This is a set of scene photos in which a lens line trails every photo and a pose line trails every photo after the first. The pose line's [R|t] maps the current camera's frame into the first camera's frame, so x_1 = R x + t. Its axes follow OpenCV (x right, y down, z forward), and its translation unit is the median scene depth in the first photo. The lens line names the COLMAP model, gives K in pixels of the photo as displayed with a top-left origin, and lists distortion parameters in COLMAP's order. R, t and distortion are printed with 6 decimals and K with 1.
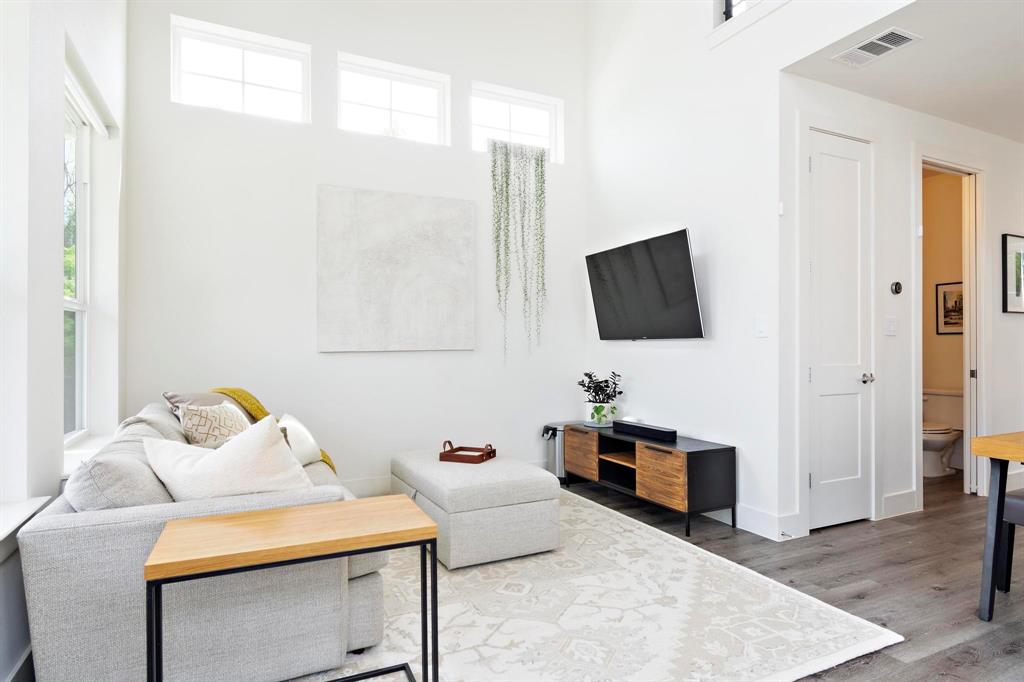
lens RADIAL K [[577.5, 0, 518.2], [0, 577.5, 344.3], [0, 0, 1]] dist [0.006897, -0.002168]
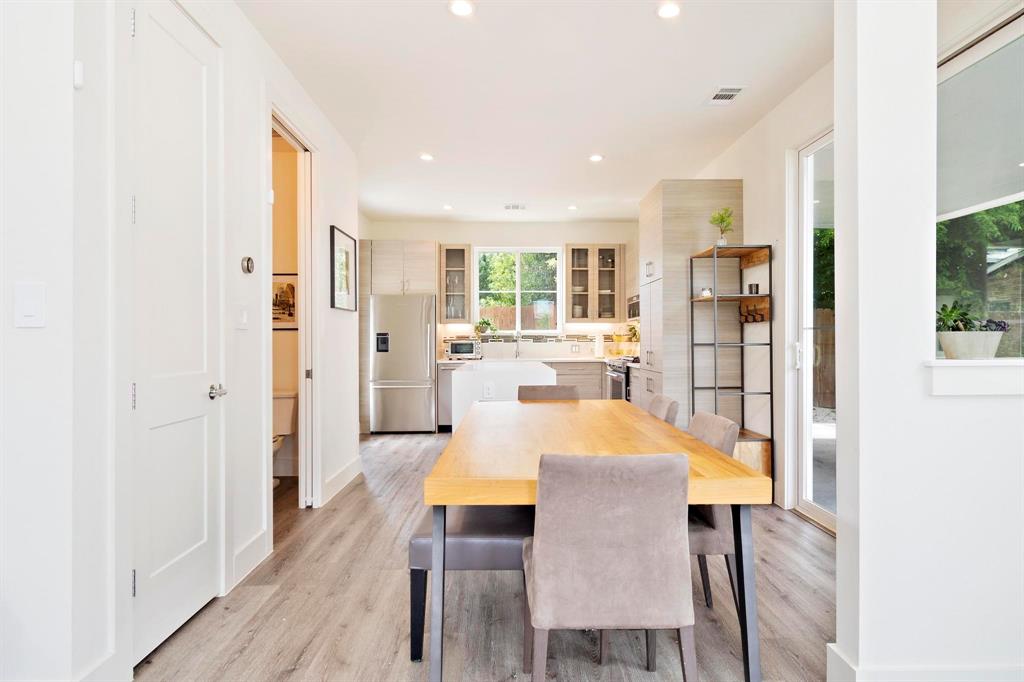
lens RADIAL K [[577.5, 0, 521.4], [0, 577.5, 341.0], [0, 0, 1]] dist [0.006897, -0.002168]
pose [[0.431721, -0.001228, 0.902006, 0.144787], [0.001967, 0.999998, 0.000420, 0.000139], [-0.902005, 0.001593, 0.431723, 0.380906]]
